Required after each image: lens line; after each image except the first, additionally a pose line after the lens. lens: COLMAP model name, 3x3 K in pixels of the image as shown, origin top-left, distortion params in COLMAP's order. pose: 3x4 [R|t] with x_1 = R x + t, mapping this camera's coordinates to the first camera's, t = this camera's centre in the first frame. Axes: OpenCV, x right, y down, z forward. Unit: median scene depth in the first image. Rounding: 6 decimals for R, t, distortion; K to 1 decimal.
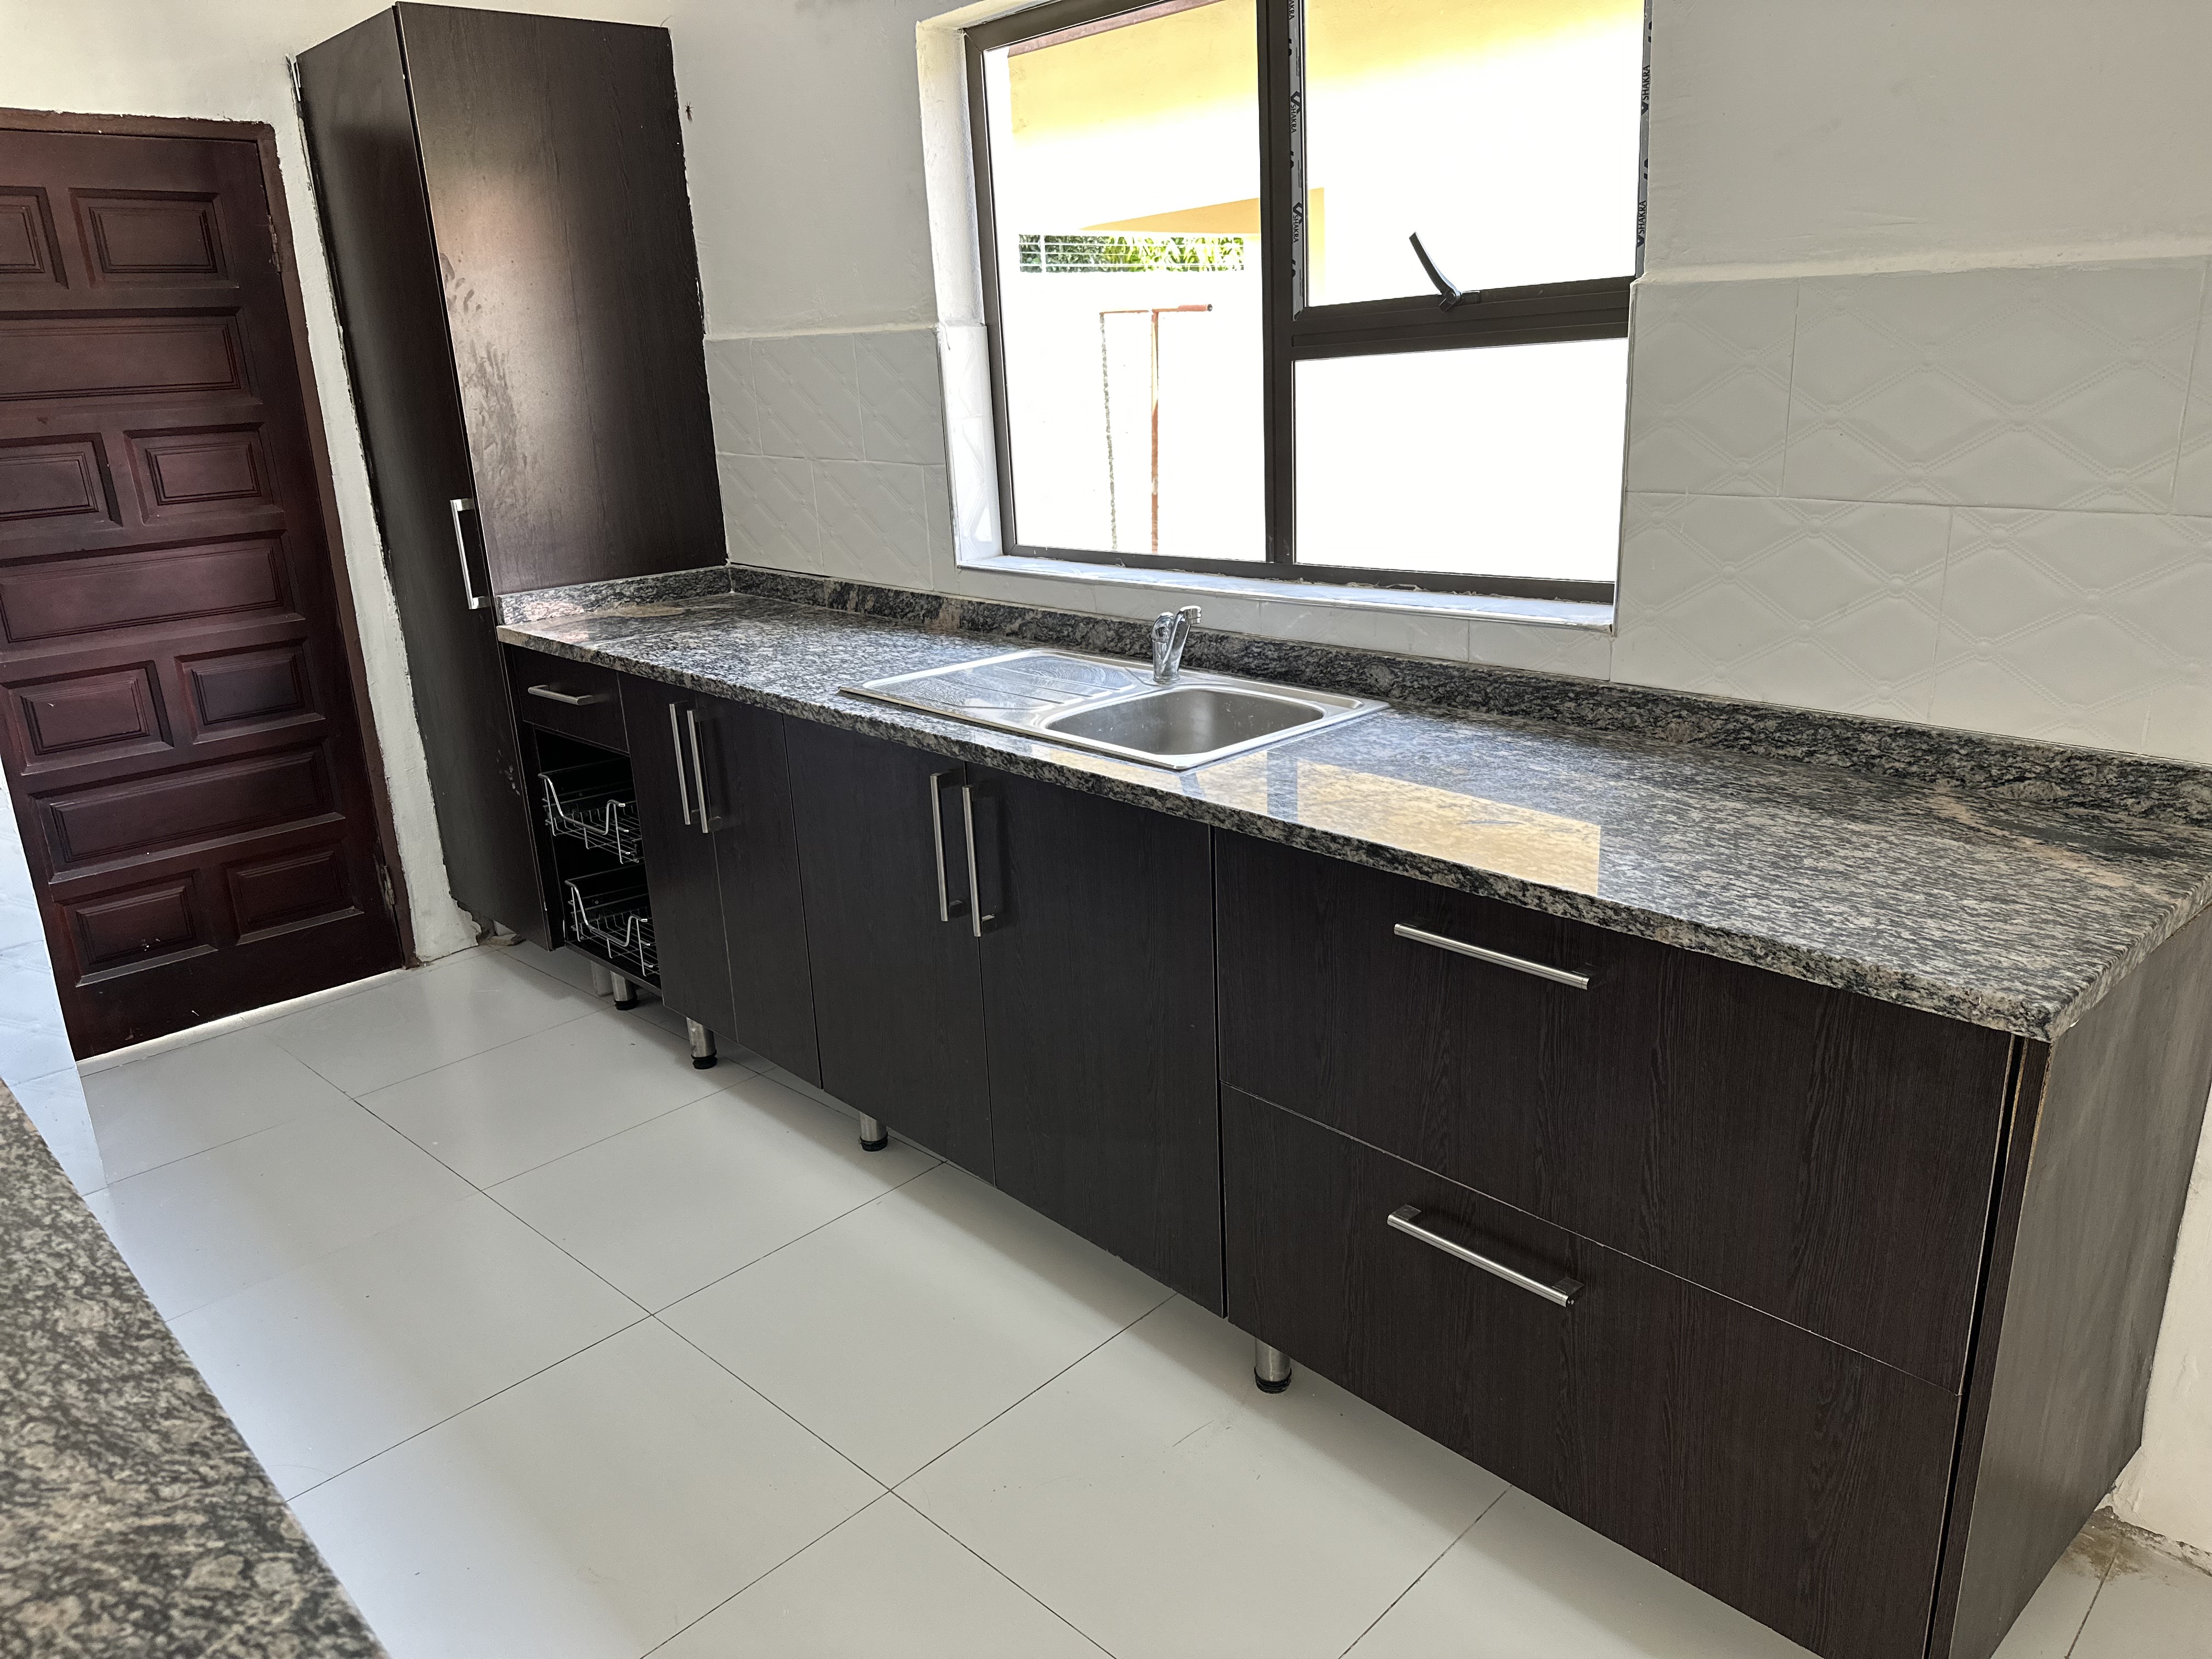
lens RADIAL K [[1506.8, 0, 1106.0], [0, 1506.8, 829.5], [0, 0, 1]] dist [0.138529, -0.187395]
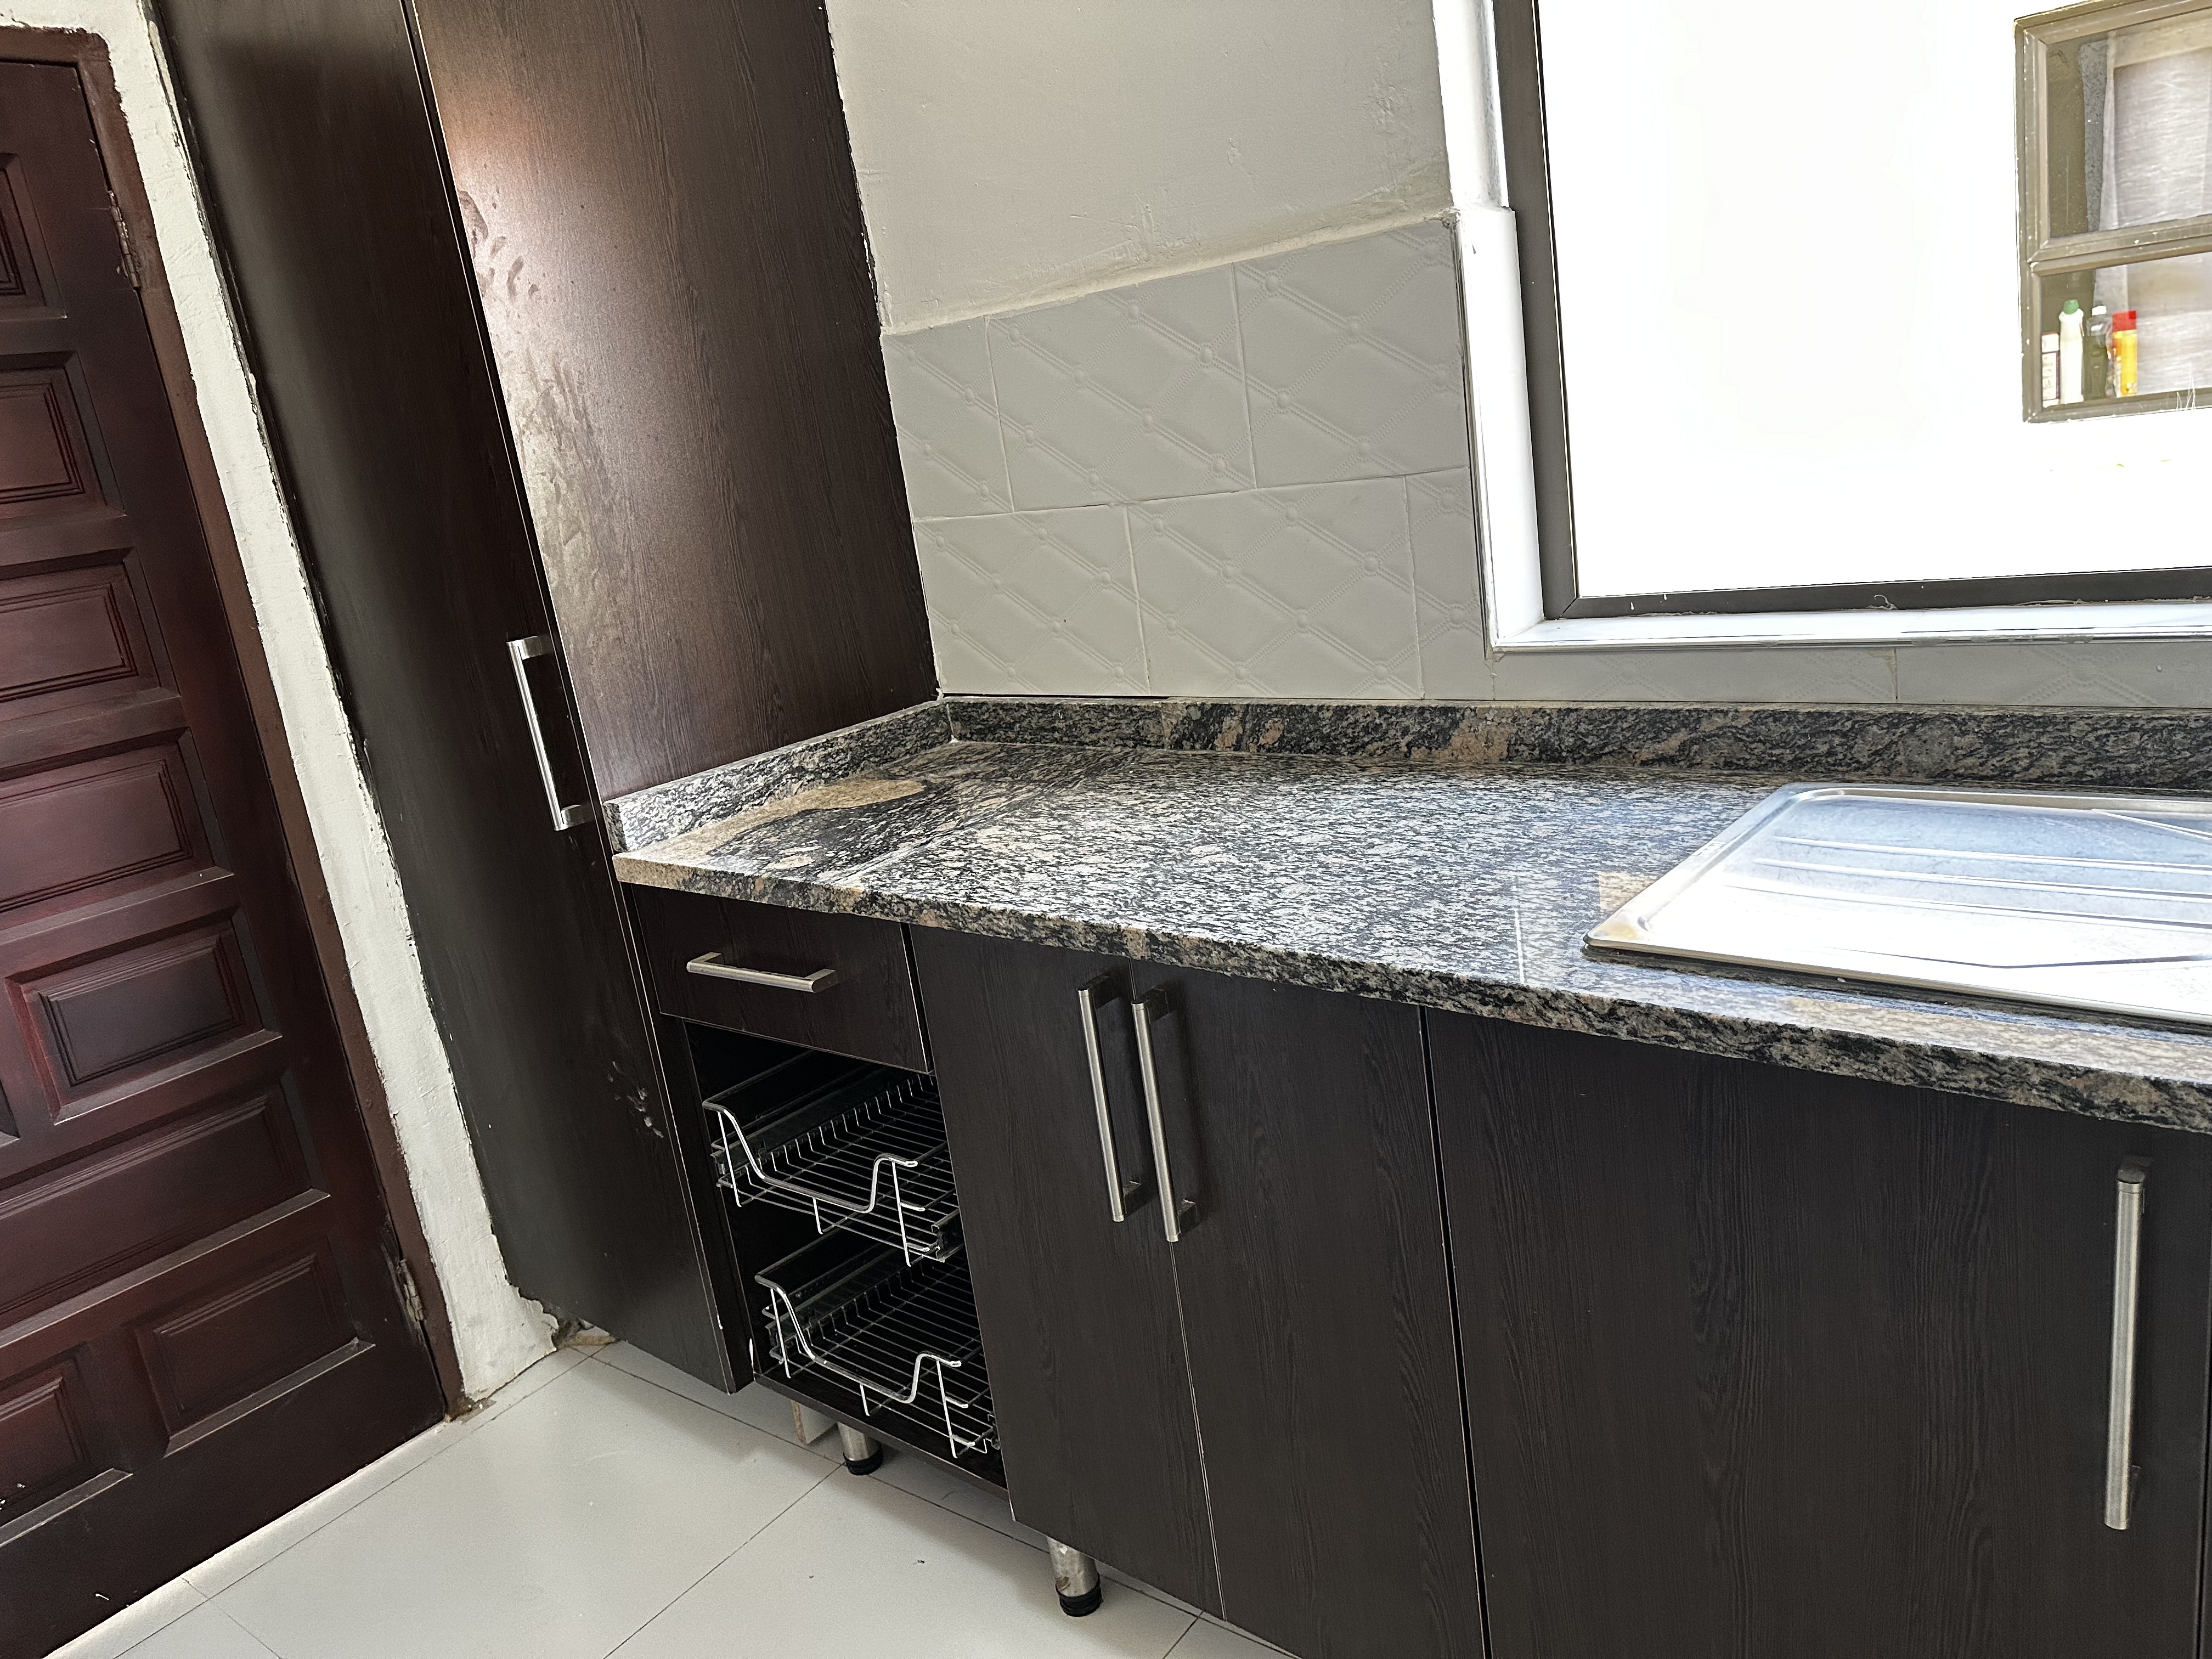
lens RADIAL K [[1484.2, 0, 1097.6], [0, 1484.2, 831.2], [0, 0, 1]] dist [0.091588, -0.104723]
pose [[0.988550, -0.121959, 0.088851, -0.292510], [0.126153, 0.991069, -0.043210, -0.103566], [-0.082788, 0.053924, 0.995107, 0.480813]]
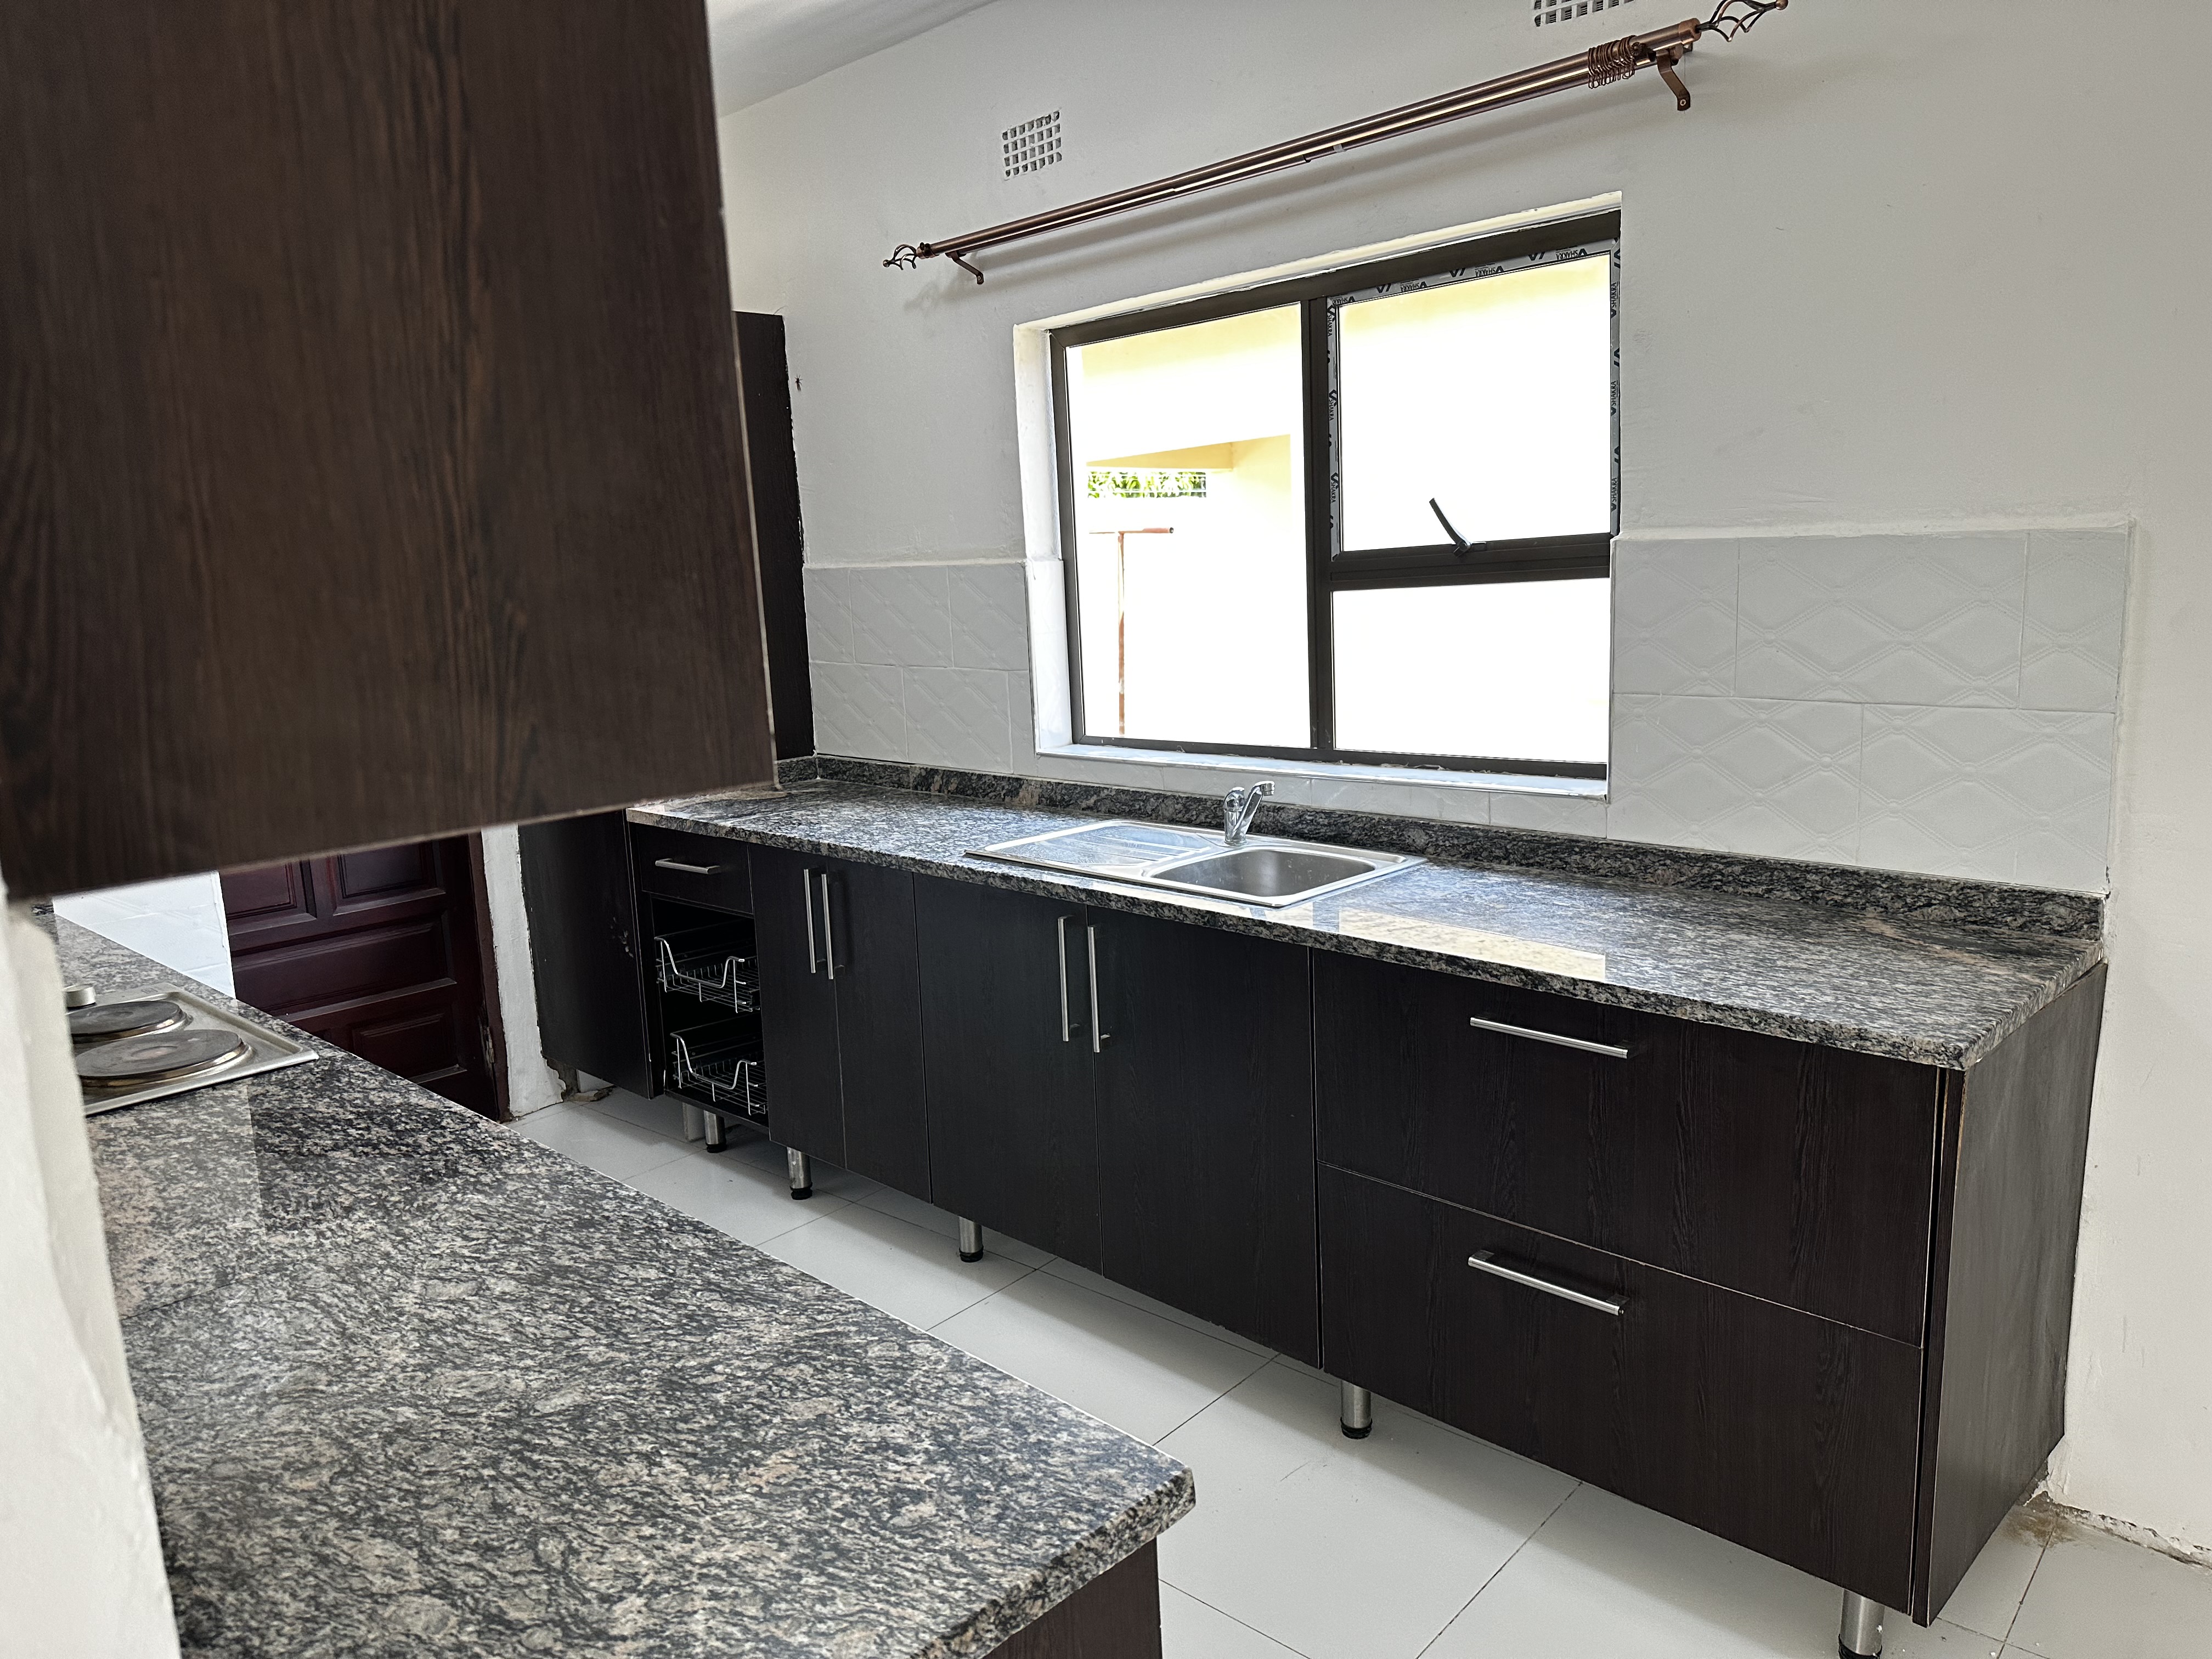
lens RADIAL K [[1517.8, 0, 1106.0], [0, 1517.8, 829.5], [0, 0, 1]] dist [0.151459, -0.228441]
pose [[0.998673, -0.005369, 0.051223, -0.104906], [0.011860, 0.991797, -0.127270, 0.036957], [-0.050120, 0.127708, 0.990545, -0.170972]]
